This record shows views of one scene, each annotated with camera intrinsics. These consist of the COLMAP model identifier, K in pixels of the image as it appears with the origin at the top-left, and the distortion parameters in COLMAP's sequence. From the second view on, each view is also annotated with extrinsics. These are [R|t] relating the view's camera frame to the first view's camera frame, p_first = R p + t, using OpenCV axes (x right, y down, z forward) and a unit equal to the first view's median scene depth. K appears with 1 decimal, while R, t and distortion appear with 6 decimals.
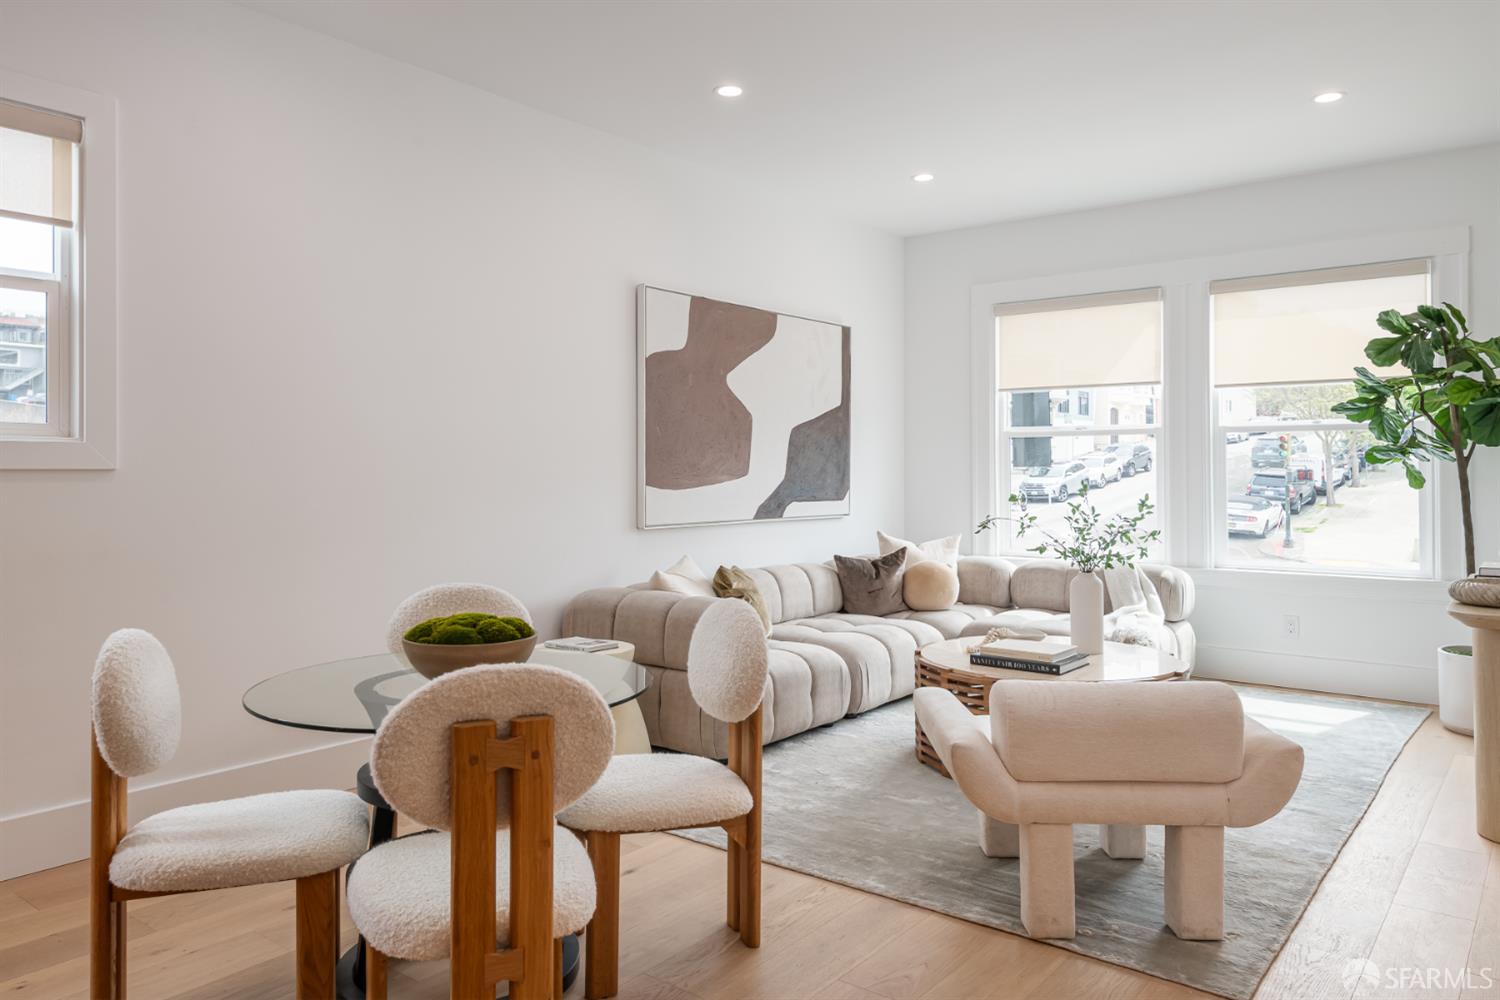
lens RADIAL K [[1009.9, 0, 803.1], [0, 1009.9, 476.8], [0, 0, 1]] dist [0.021683, -0.022281]
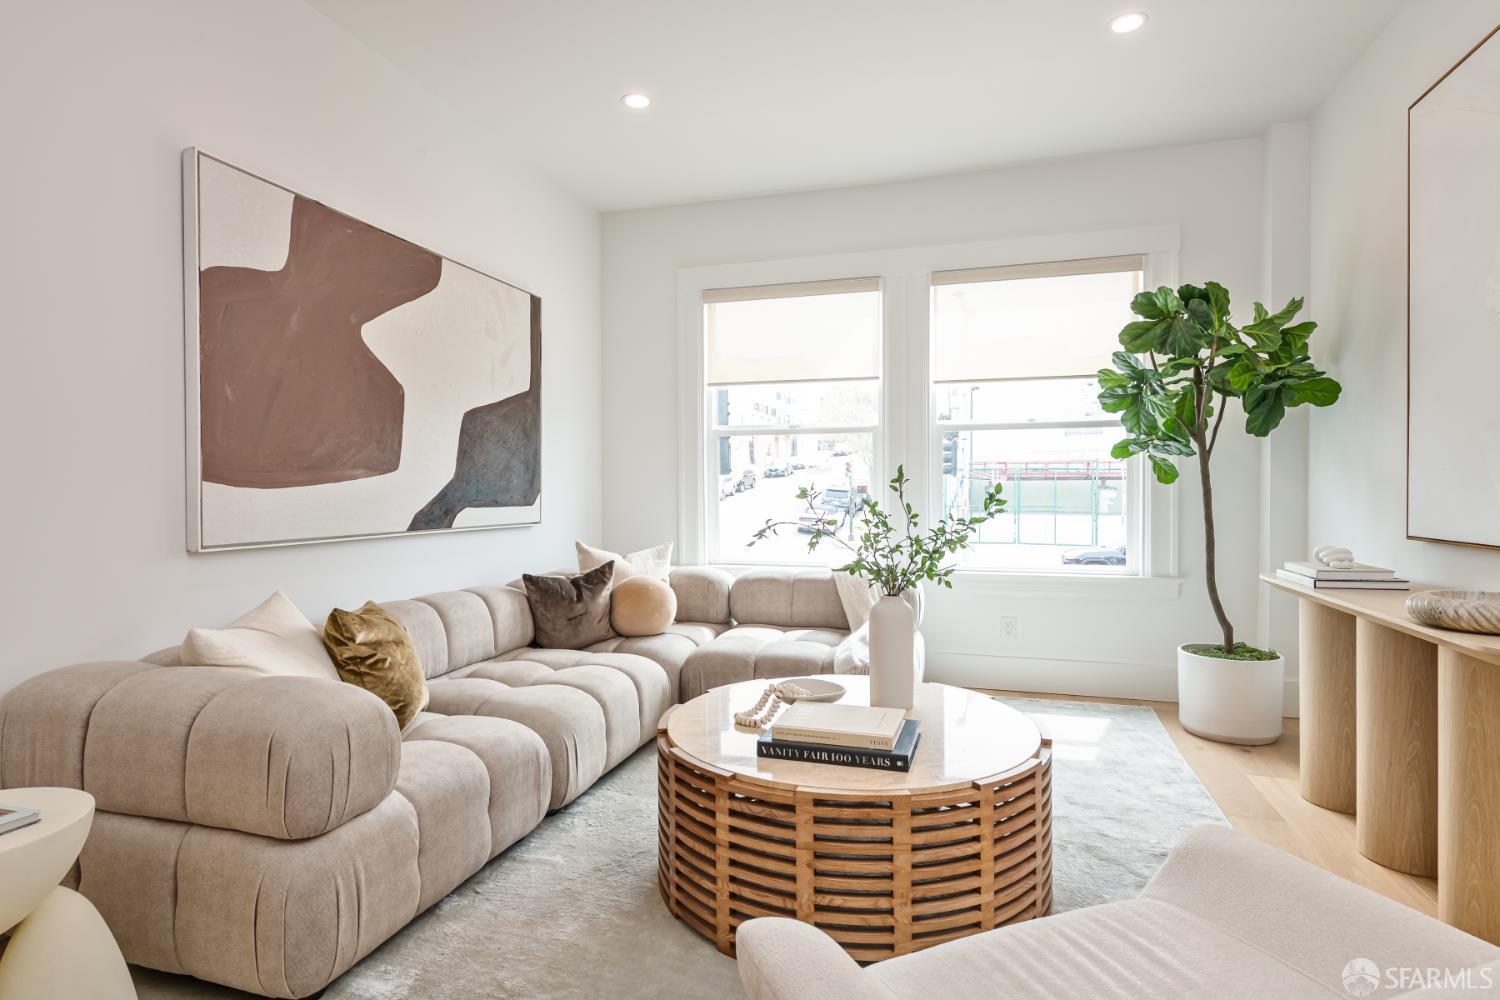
lens RADIAL K [[737.4, 0, 775.1], [0, 737.4, 503.0], [0, 0, 1]] dist [0.002708, 0.000245]
pose [[0.933959, -0.008654, 0.357274, 0.009627], [0.004205, 0.999904, 0.013227, 0.015566], [-0.357355, -0.010852, 0.933906, 0.398350]]
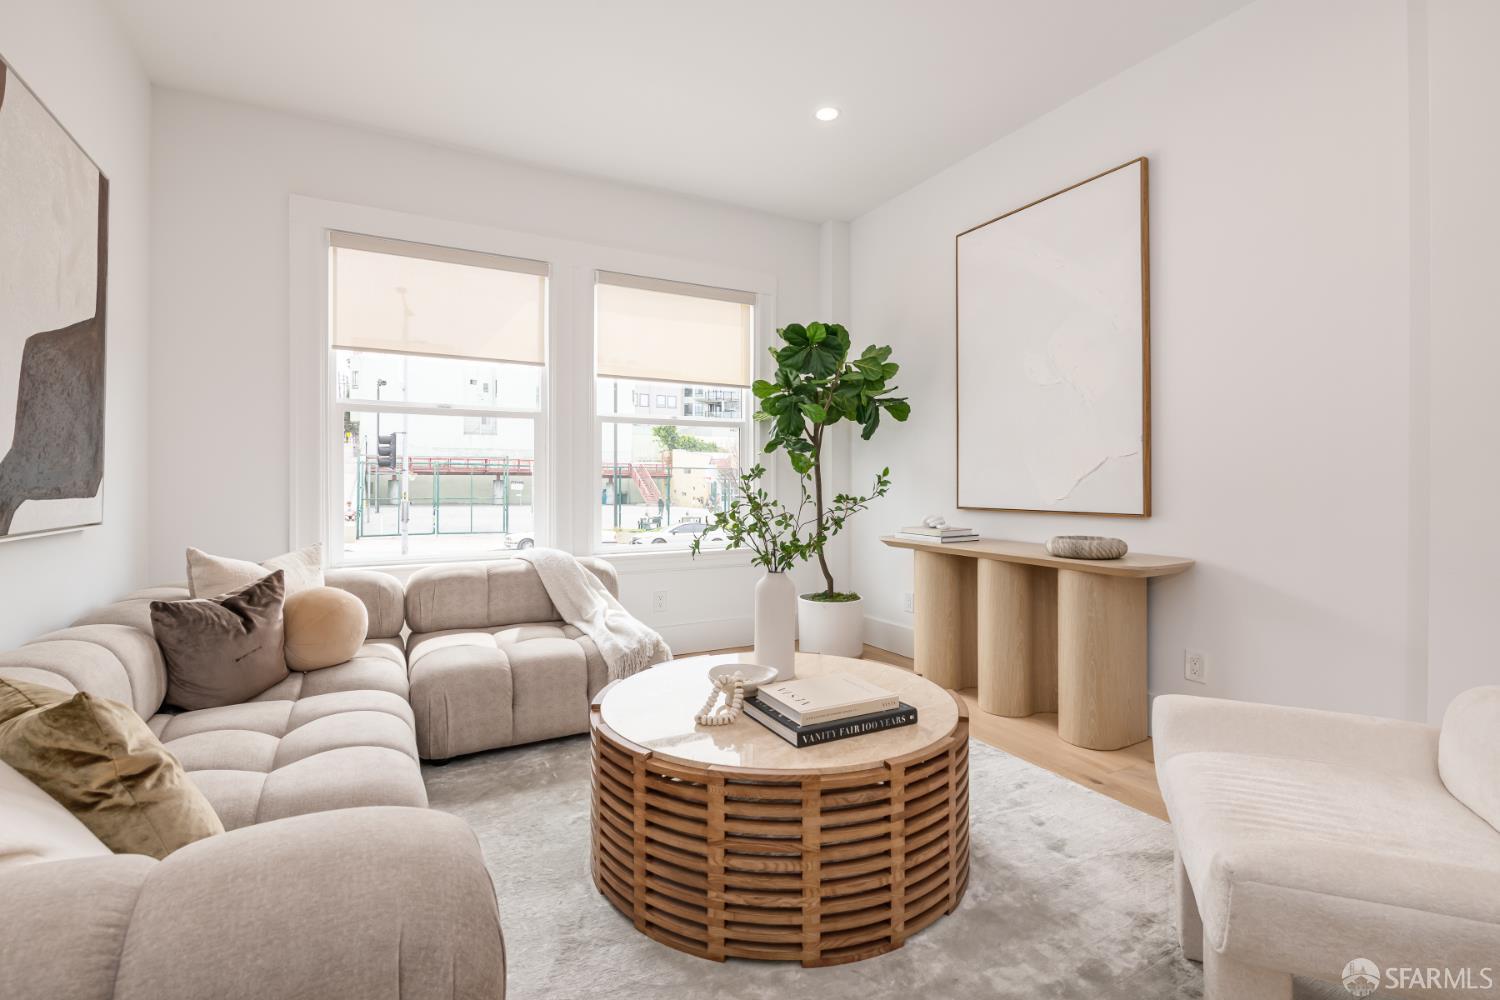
lens RADIAL K [[667.8, 0, 710.3], [0, 667.8, 486.3], [0, 0, 1]] dist [0.004125, -0.002517]
pose [[0.444421, -0.004840, 0.895805, -0.147348], [0.005294, 0.999982, 0.002776, 0.020375], [-0.895802, 0.003508, 0.444439, 0.607321]]
